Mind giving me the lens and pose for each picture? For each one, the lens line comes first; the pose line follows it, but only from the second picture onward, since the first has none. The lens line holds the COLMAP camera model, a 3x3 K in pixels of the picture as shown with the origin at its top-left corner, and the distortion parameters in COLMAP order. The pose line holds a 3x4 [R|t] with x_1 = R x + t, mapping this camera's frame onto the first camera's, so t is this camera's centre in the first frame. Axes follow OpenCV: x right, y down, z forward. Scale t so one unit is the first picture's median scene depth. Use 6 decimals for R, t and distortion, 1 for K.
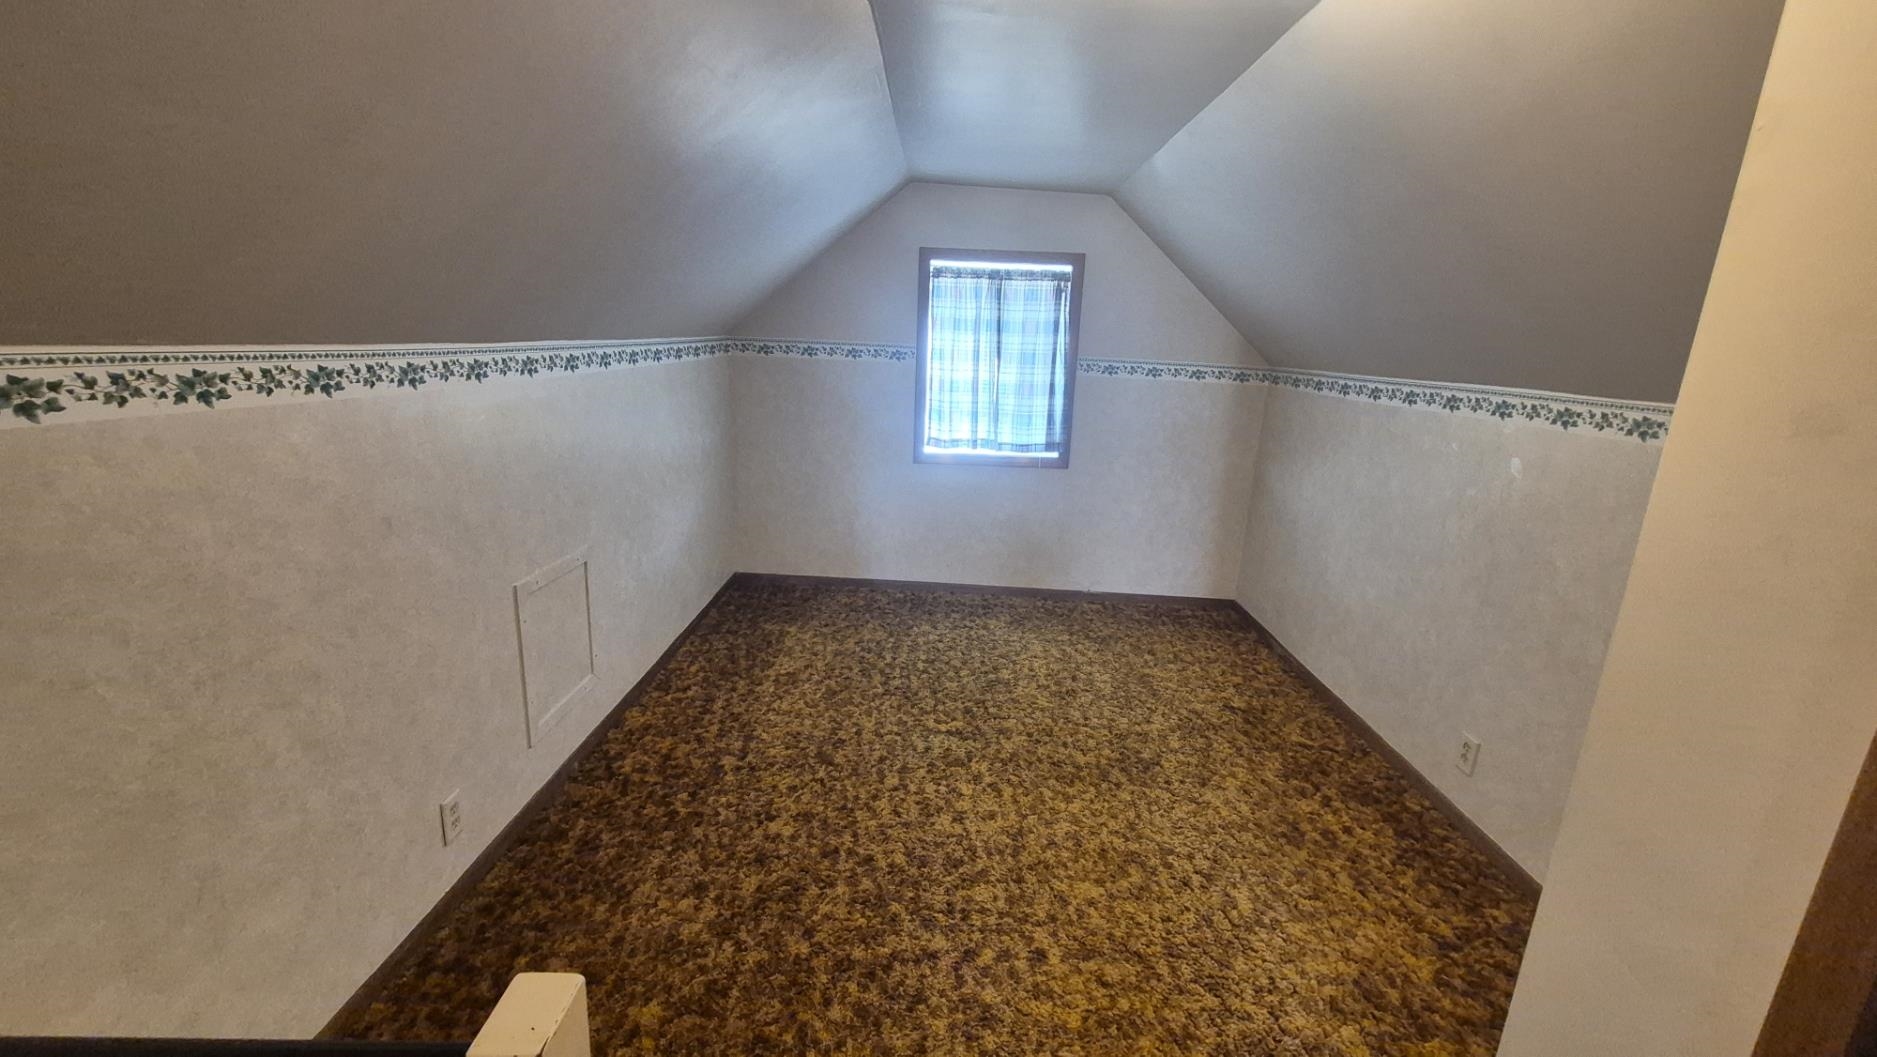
lens RADIAL K [[737.1, 0, 947.3], [0, 737.1, 515.5], [0, 0, 1]] dist [-0.000071, 0.000019]
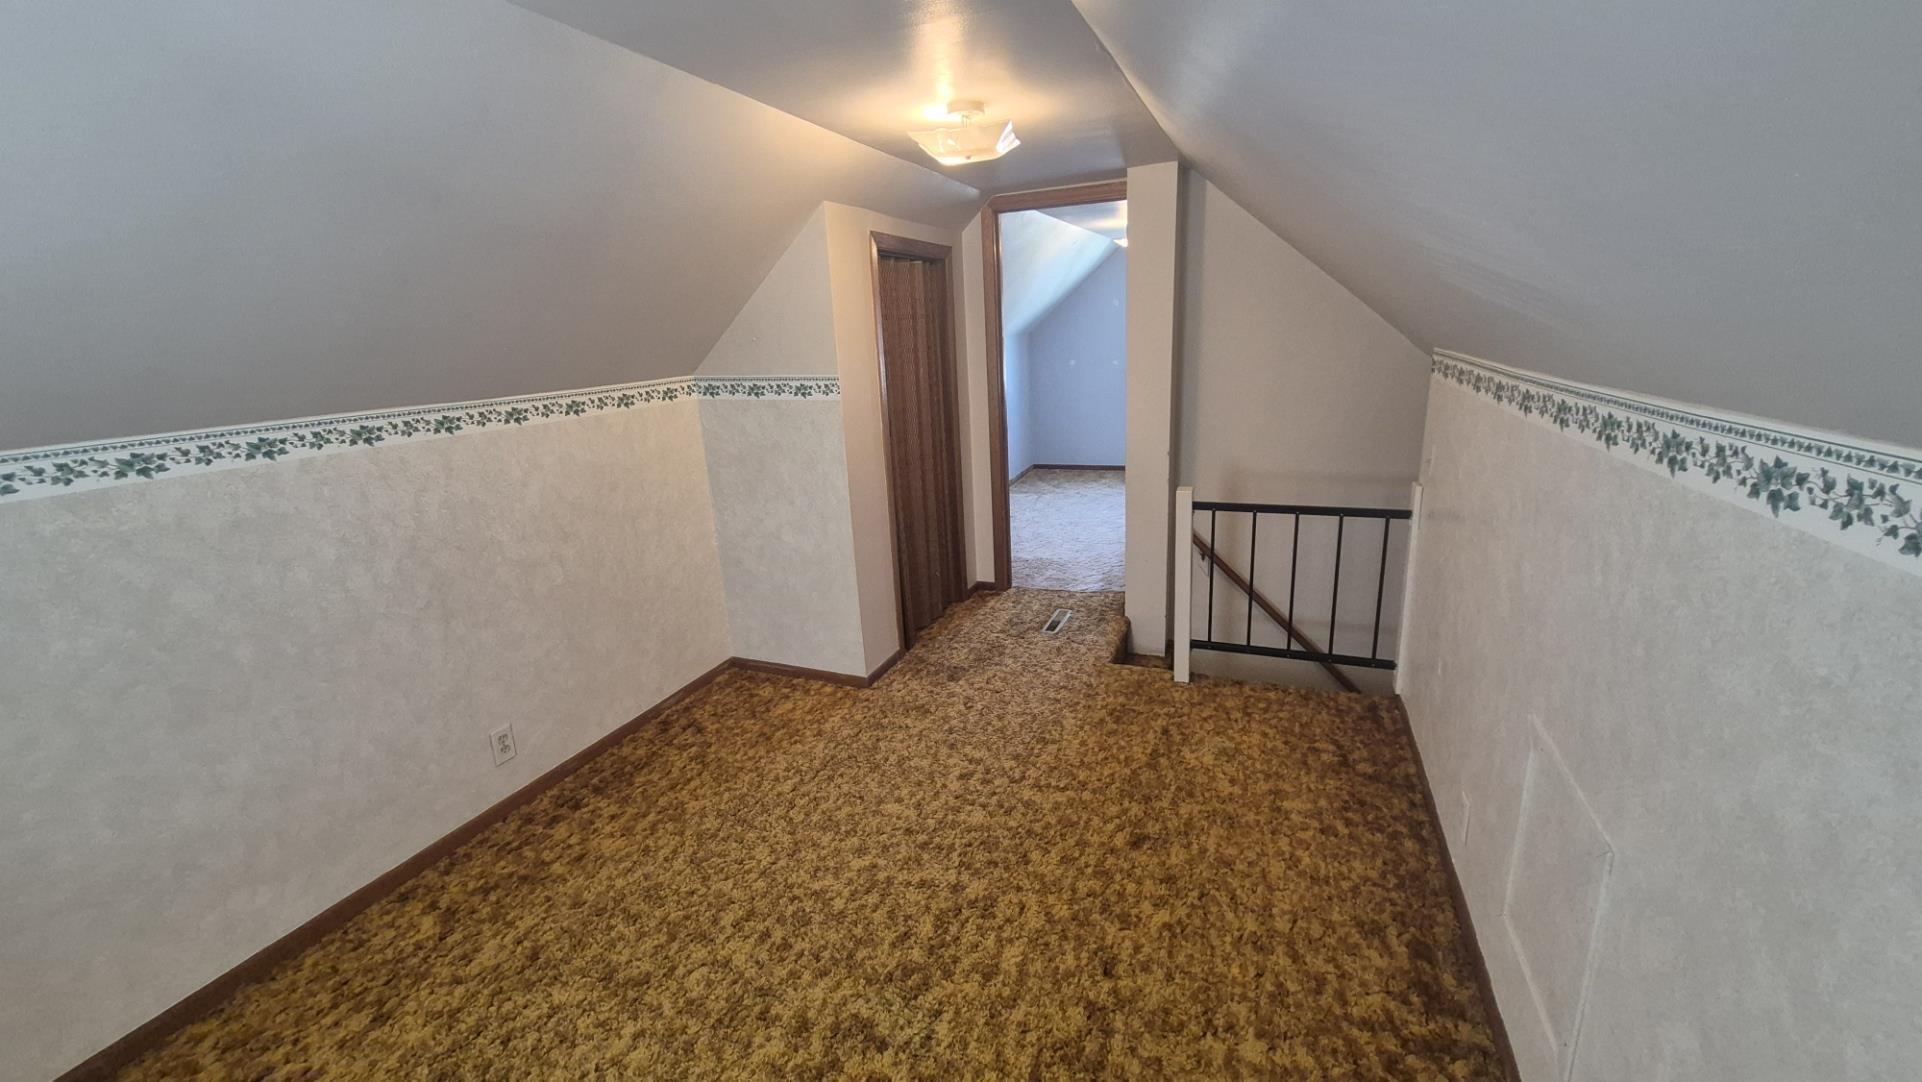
lens RADIAL K [[754.8, 0, 969.3], [0, 754.8, 543.5], [0, 0, 1]] dist [-0.000071, 0.000019]
pose [[-0.930195, -0.099573, 0.353303, -0.290316], [0.095396, 0.863854, 0.494626, -0.423820], [-0.354454, 0.493802, -0.794054, 1.556235]]
